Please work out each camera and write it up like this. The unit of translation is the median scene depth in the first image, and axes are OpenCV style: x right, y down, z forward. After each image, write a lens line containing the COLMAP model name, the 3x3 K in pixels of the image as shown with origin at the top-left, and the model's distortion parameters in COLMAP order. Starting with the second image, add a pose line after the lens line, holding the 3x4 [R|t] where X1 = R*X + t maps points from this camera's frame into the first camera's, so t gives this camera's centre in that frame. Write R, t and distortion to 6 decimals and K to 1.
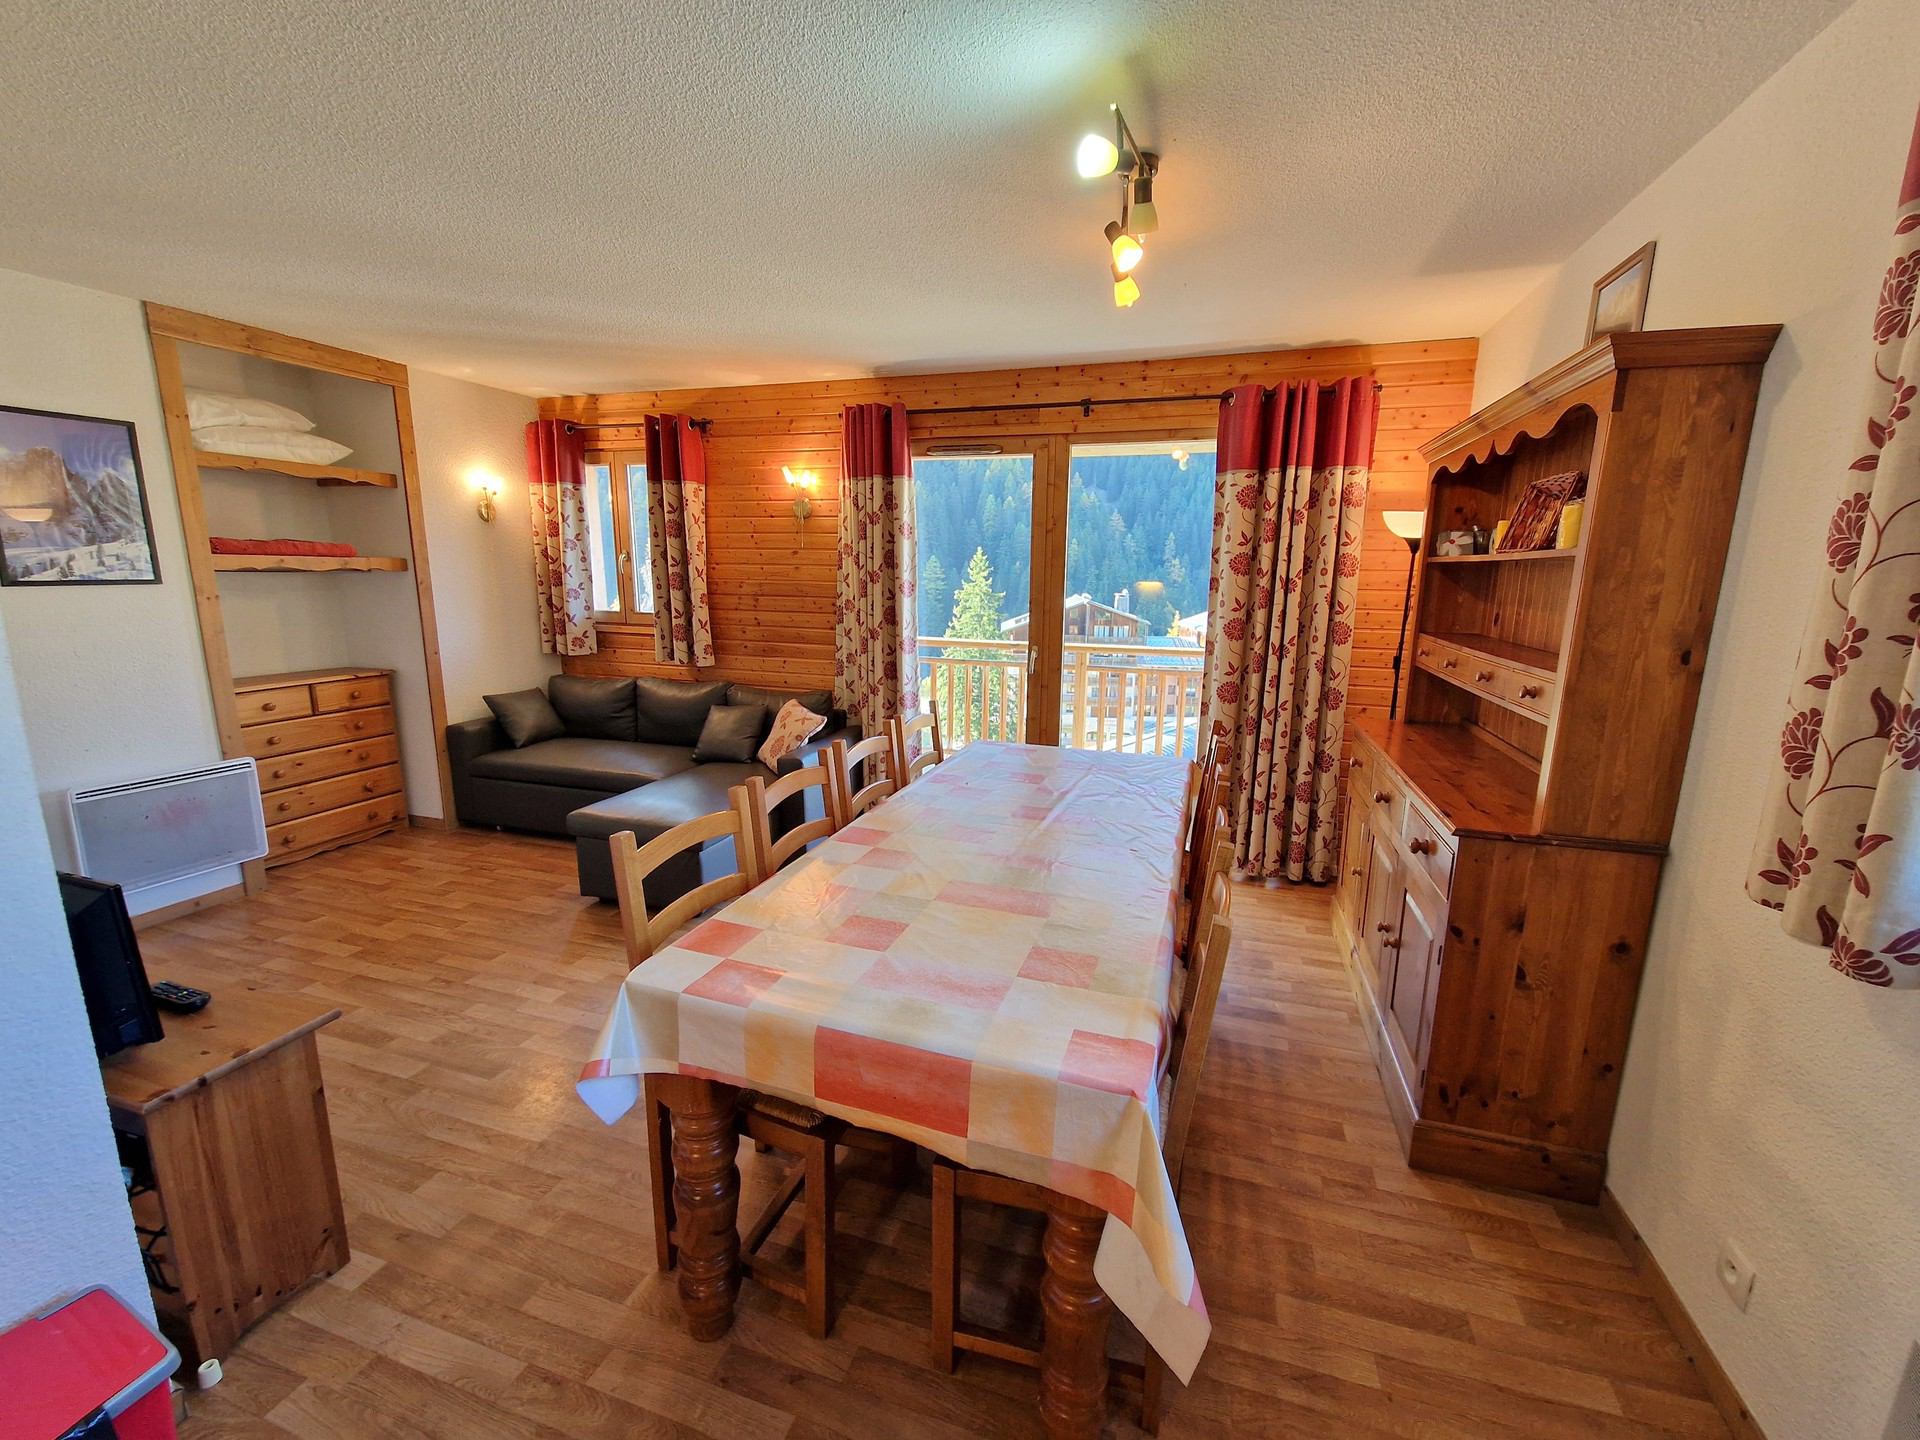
lens RADIAL K [[775.7, 0, 969.8], [0, 775.7, 721.7], [0, 0, 1]] dist [0.000109, -0.003136]
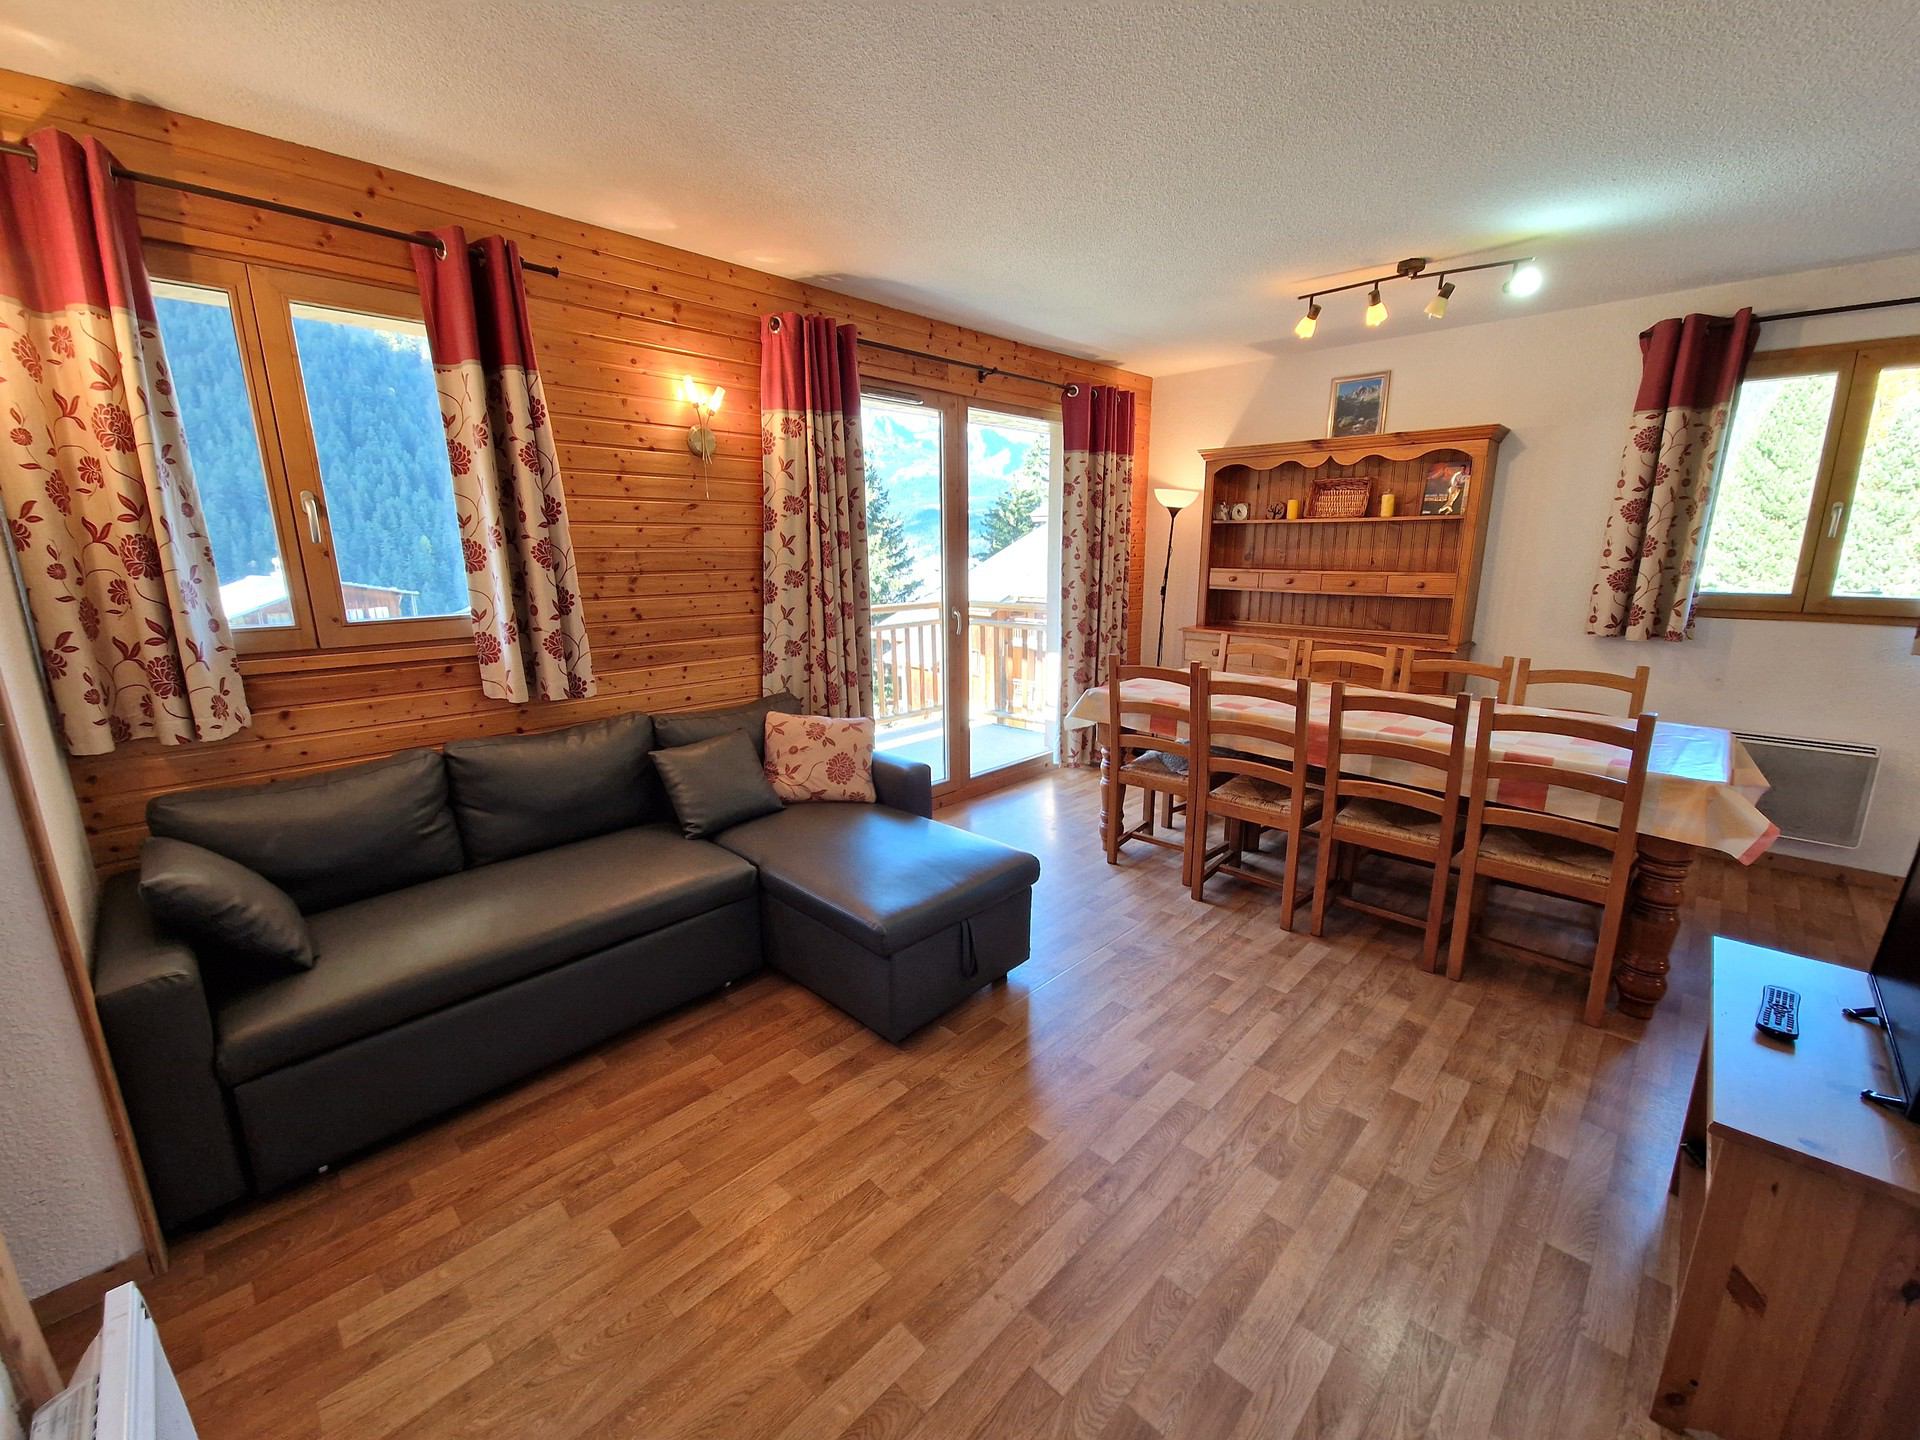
lens RADIAL K [[775.7, 0, 974.6], [0, 775.7, 722.9], [0, 0, 1]] dist [0.000109, -0.003136]
pose [[0.448581, -0.215929, 0.867266, -0.843123], [0.179827, 0.972337, 0.149076, -0.101215], [-0.875464, 0.089085, 0.475001, 0.536644]]
